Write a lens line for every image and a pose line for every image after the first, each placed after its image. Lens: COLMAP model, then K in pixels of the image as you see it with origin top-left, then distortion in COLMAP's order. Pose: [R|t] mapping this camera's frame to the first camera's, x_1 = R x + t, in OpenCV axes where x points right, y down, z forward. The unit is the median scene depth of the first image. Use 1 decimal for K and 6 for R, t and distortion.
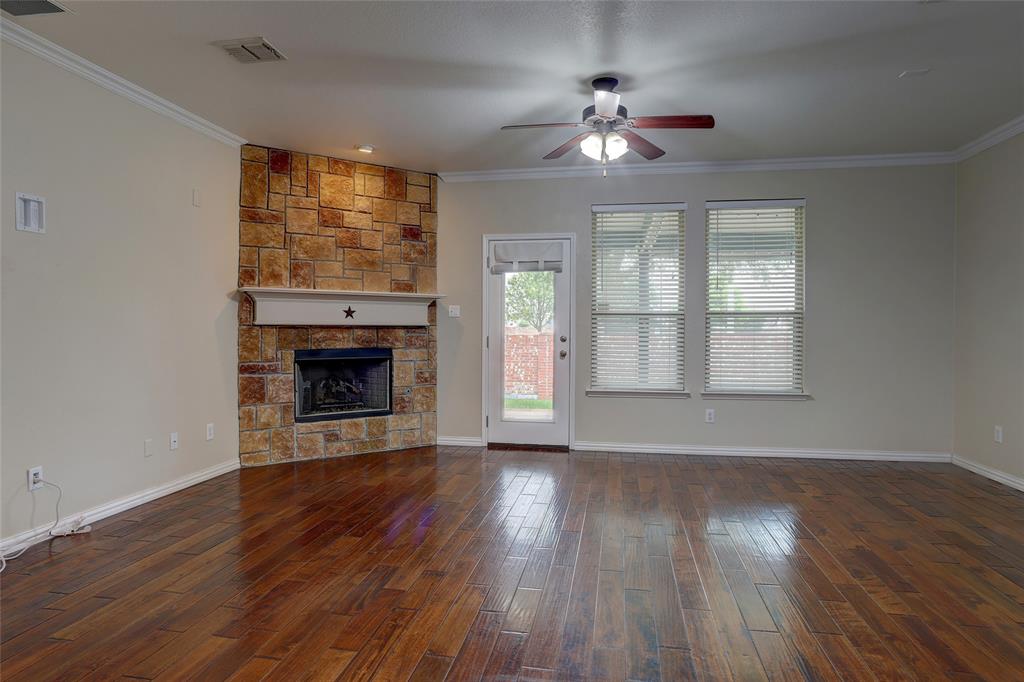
lens RADIAL K [[583.4, 0, 509.9], [0, 583.4, 329.5], [0, 0, 1]] dist [-0.058737, 0.034778]
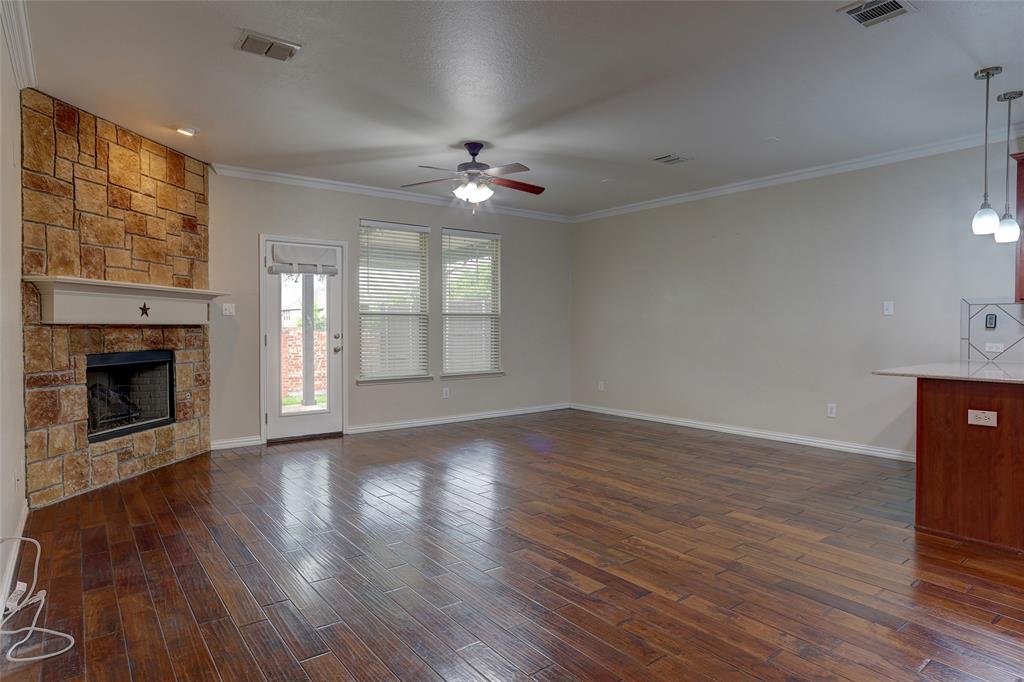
lens RADIAL K [[583.4, 0, 503.4], [0, 583.4, 328.7], [0, 0, 1]] dist [-0.058737, 0.034778]
pose [[0.669045, -0.008548, 0.743173, -0.545004], [0.006544, 0.999963, 0.005611, -0.001989], [-0.743193, 0.001109, 0.669076, 0.023498]]
